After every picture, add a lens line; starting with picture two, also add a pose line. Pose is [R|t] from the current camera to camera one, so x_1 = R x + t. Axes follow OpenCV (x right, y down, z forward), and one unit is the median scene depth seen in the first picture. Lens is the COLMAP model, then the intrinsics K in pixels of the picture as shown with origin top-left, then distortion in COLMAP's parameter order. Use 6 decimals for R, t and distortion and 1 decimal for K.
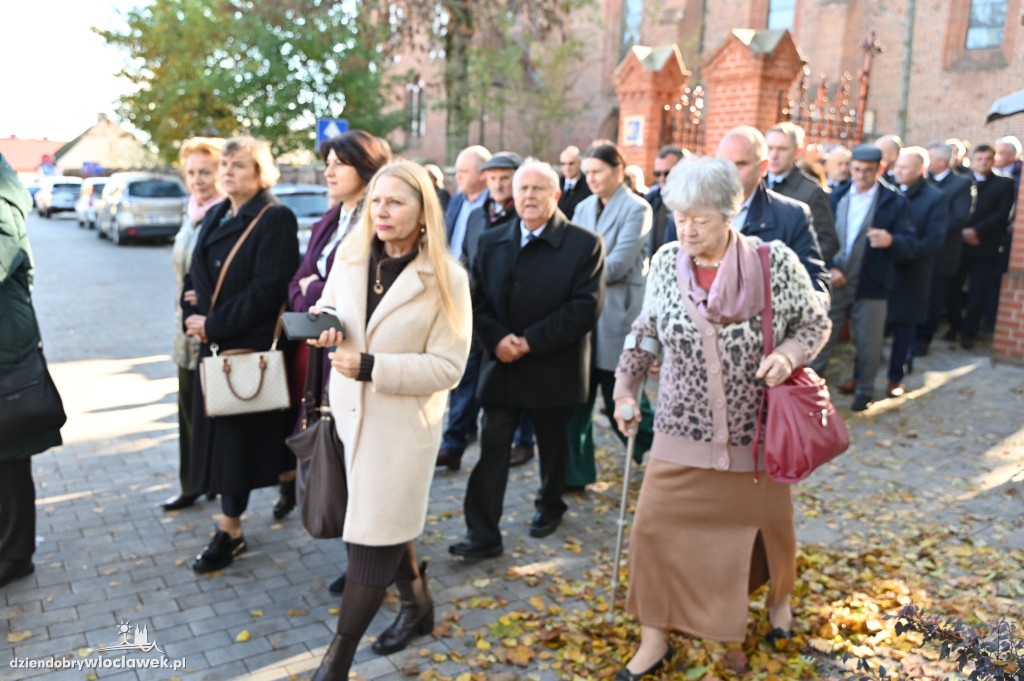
lens RADIAL K [[821.2, 0, 507.2], [0, 821.2, 339.8], [0, 0, 1]] dist [0.010448, -0.009403]
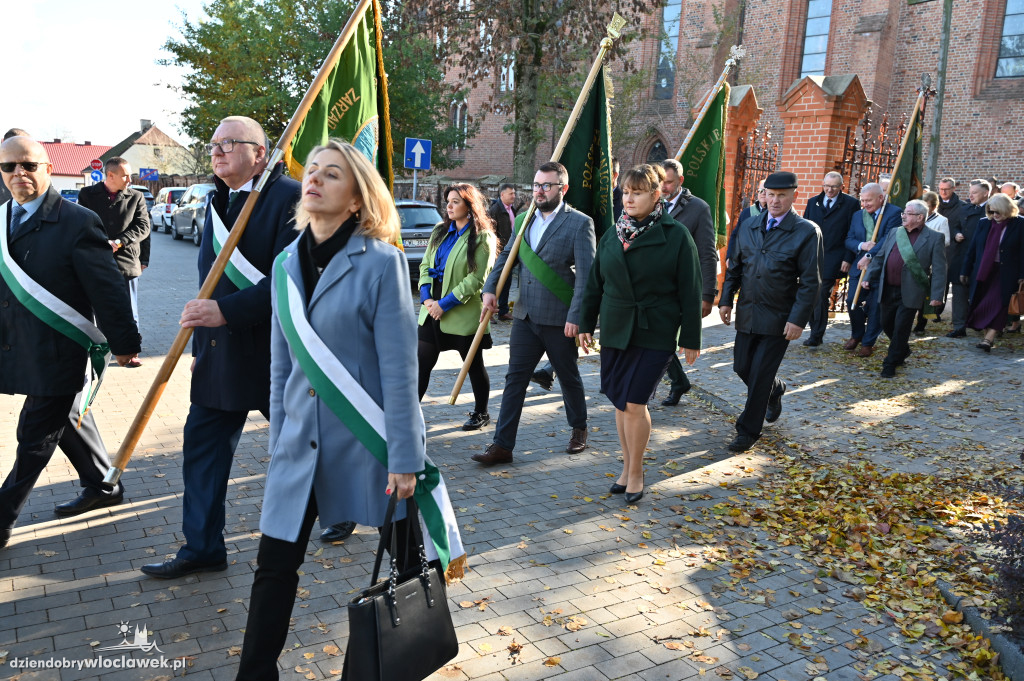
lens RADIAL K [[818.5, 0, 504.2], [0, 818.5, 345.0], [0, 0, 1]] dist [0.011592, -0.015162]
pose [[0.999527, 0.023148, -0.020264, -0.122289], [-0.023295, 0.999704, -0.007072, 0.023080], [0.020094, 0.007540, 0.999770, -0.163936]]
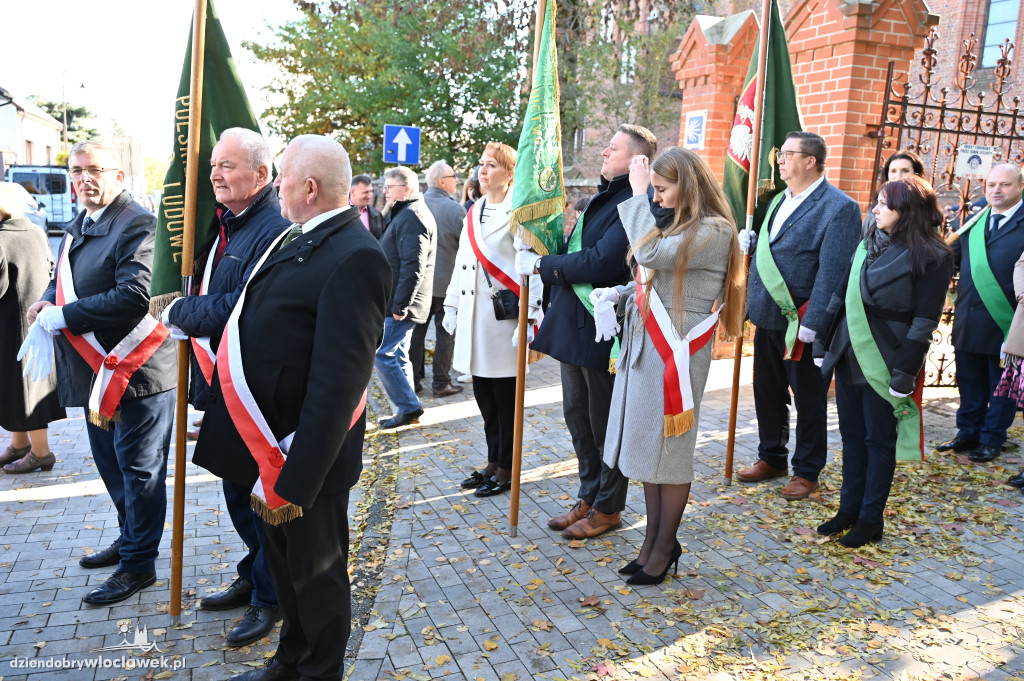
lens RADIAL K [[818.4, 0, 508.4], [0, 818.4, 338.3], [0, 0, 1]] dist [0.012707, -0.016427]
pose [[0.972182, 0.052163, -0.228343, 0.196820], [-0.056976, 0.998270, -0.014532, -0.058072], [0.227190, 0.027138, 0.973472, 0.302406]]
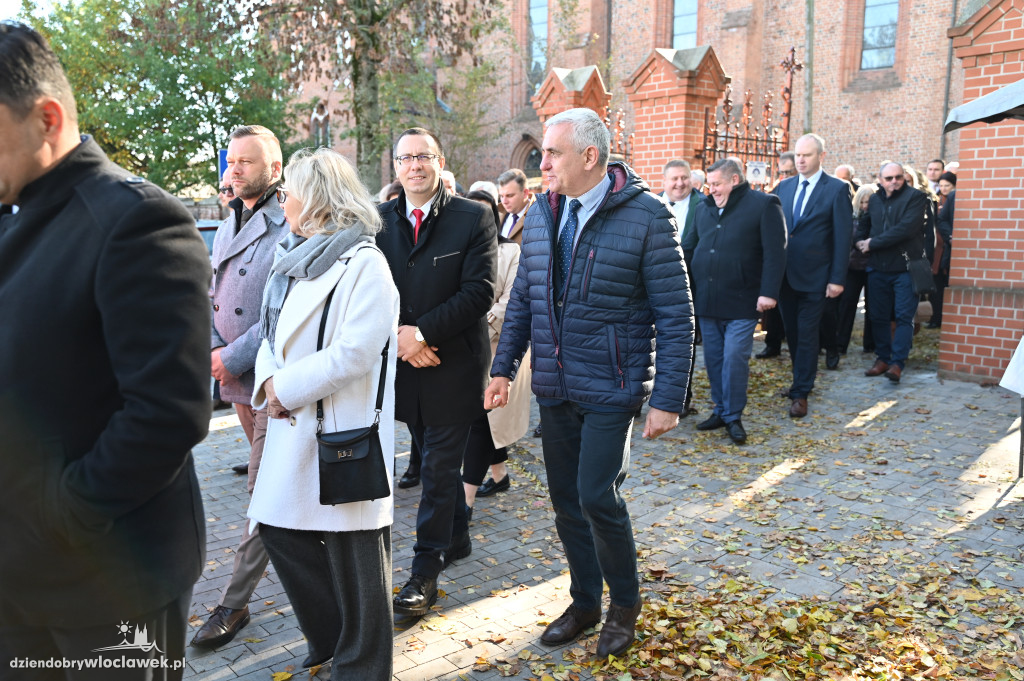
lens RADIAL K [[833.5, 0, 503.4], [0, 833.5, 342.6], [0, 0, 1]] dist [0.009968, -0.014259]
pose [[0.994376, -0.045075, 0.095839, -0.015390], [0.048121, 0.998399, -0.029716, -0.007754], [-0.094346, 0.034161, 0.994953, 0.045537]]
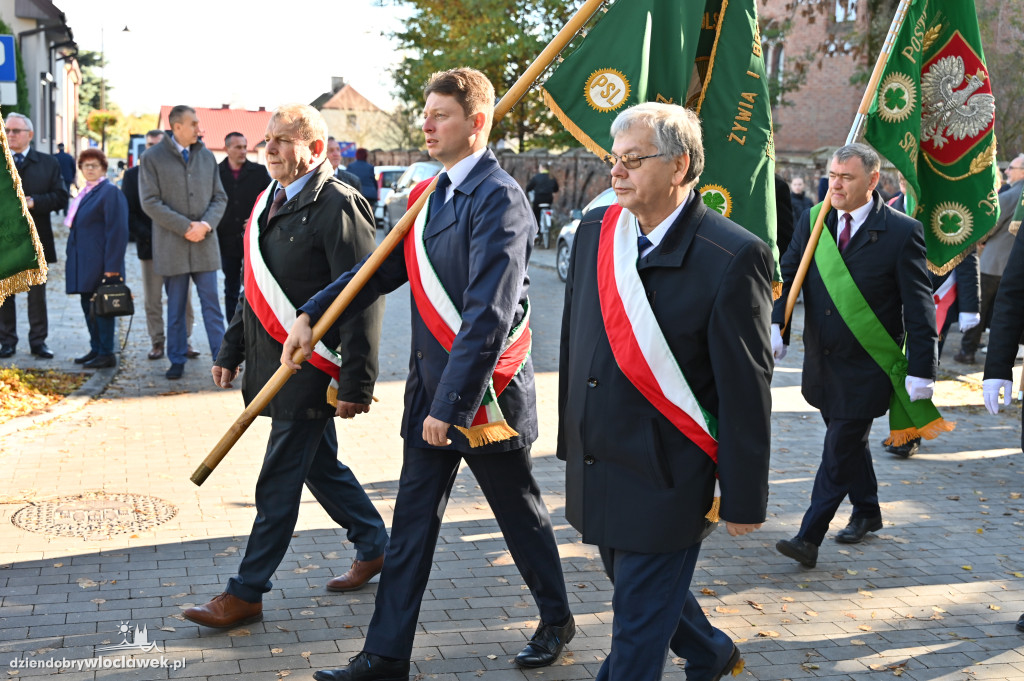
lens RADIAL K [[1204.8, 0, 512.0], [0, 1204.8, 340.5], [0, 0, 1]] dist [0.036411, -0.044952]
pose [[0.962159, 0.051512, -0.267576, -0.159634], [-0.064523, 0.997112, -0.040058, 0.040691], [0.264740, 0.055808, 0.962704, -0.274725]]
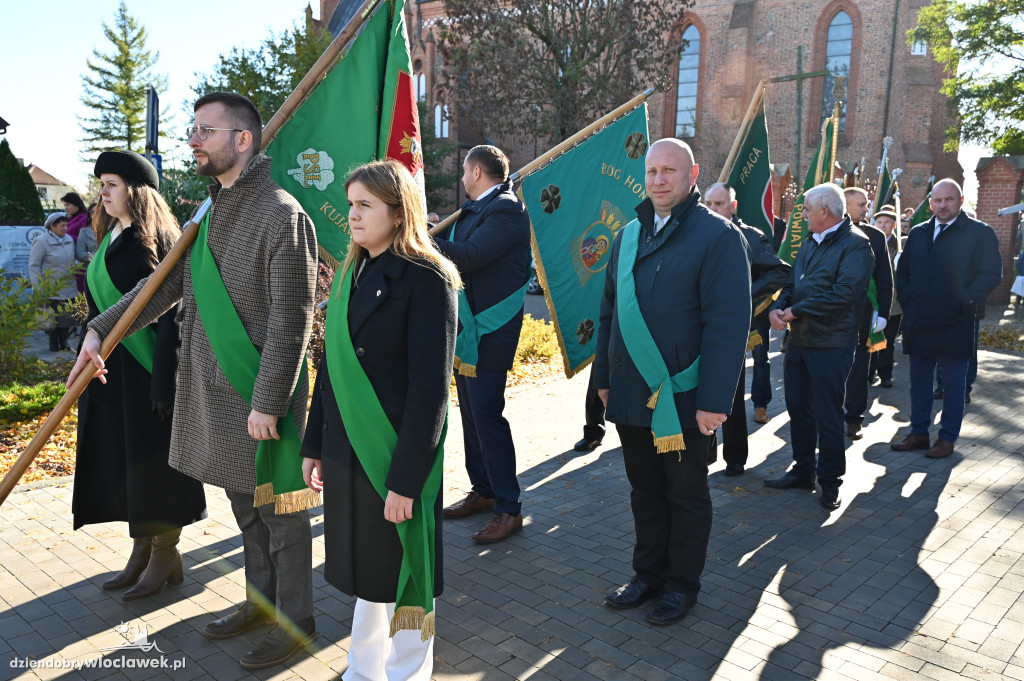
lens RADIAL K [[820.4, 0, 507.1], [0, 820.4, 340.4], [0, 0, 1]] dist [0.008742, -0.007173]
pose [[0.975227, -0.036487, 0.218175, -1.036614], [0.046221, 0.998143, -0.039678, 0.135036], [-0.216322, 0.048780, 0.975103, -0.884000]]
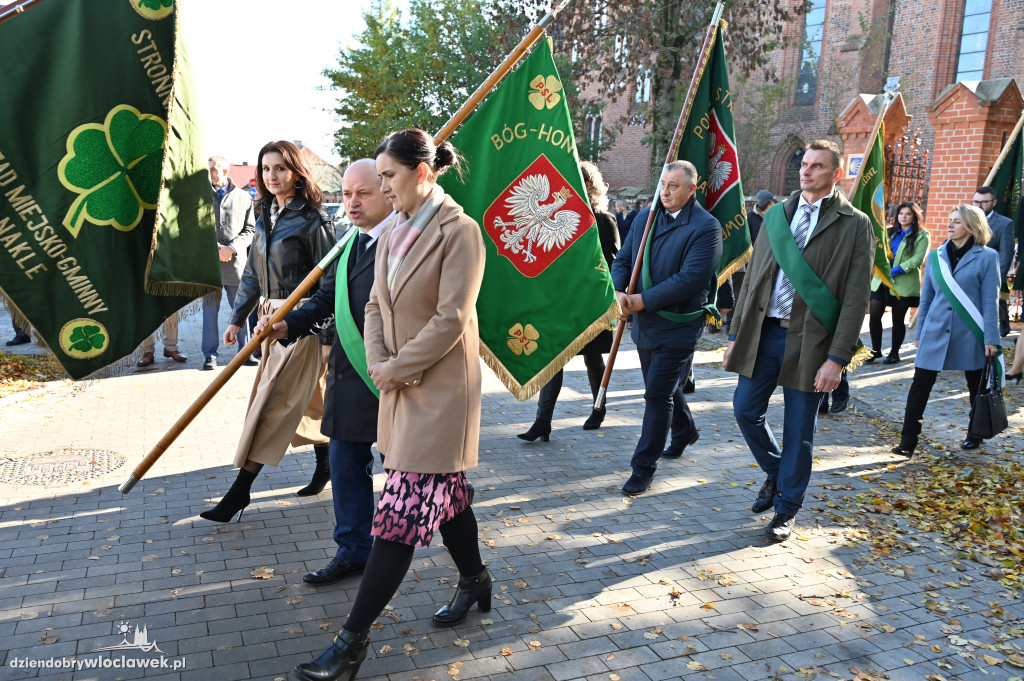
lens RADIAL K [[818.5, 0, 504.2], [0, 818.5, 345.0], [0, 0, 1]] dist [0.011592, -0.015162]
pose [[0.983721, 0.034747, -0.176313, -0.136548], [-0.038199, 0.999138, -0.016222, 0.034240], [0.175598, 0.022693, 0.984200, -0.228048]]
